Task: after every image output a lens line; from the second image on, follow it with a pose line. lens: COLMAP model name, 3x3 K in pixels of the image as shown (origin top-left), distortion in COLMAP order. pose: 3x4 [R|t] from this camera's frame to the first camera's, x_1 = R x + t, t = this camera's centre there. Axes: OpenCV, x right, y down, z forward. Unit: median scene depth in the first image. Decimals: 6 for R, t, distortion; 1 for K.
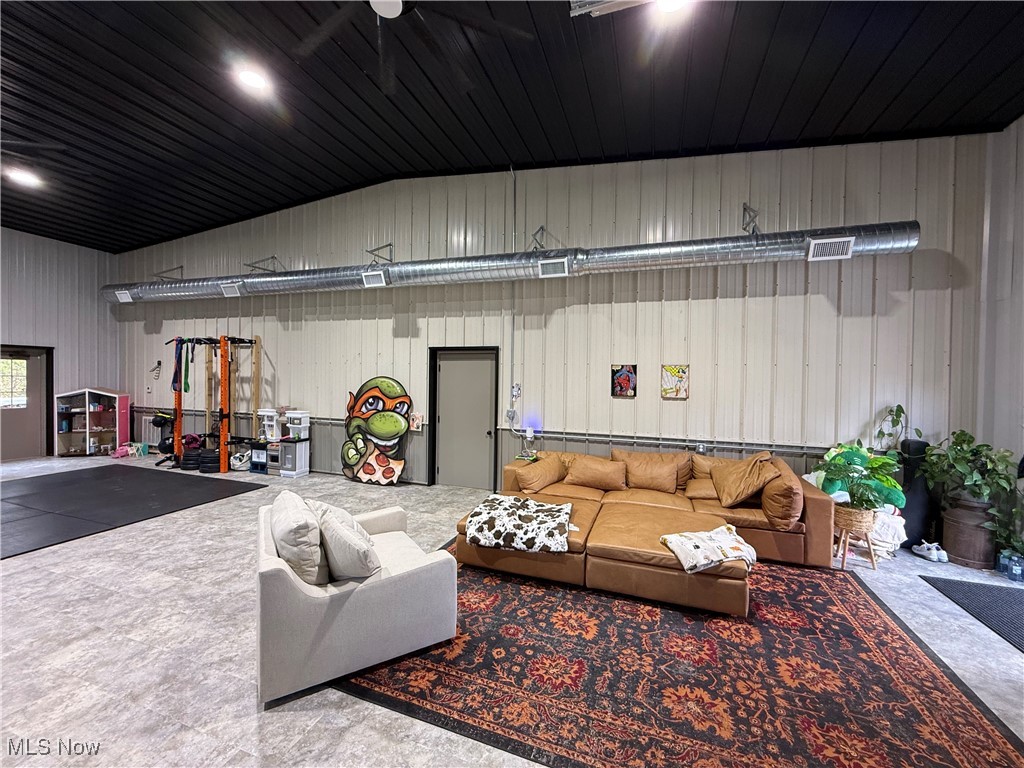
lens RADIAL K [[408.3, 0, 510.4], [0, 408.3, 384.7], [0, 0, 1]] dist [0.000094, -0.000047]
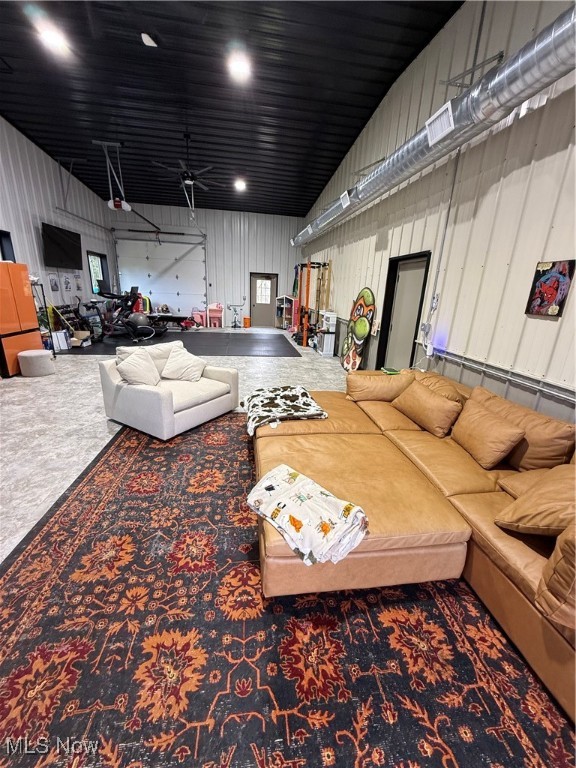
lens RADIAL K [[306.2, 0, 288.7], [0, 306.2, 382.0], [0, 0, 1]] dist [0.000094, -0.000047]
pose [[0.467938, 0.261245, -0.844266, 0.837694], [-0.050401, 0.961644, 0.269631, 0.032626], [0.882323, -0.083619, 0.463157, 0.701852]]
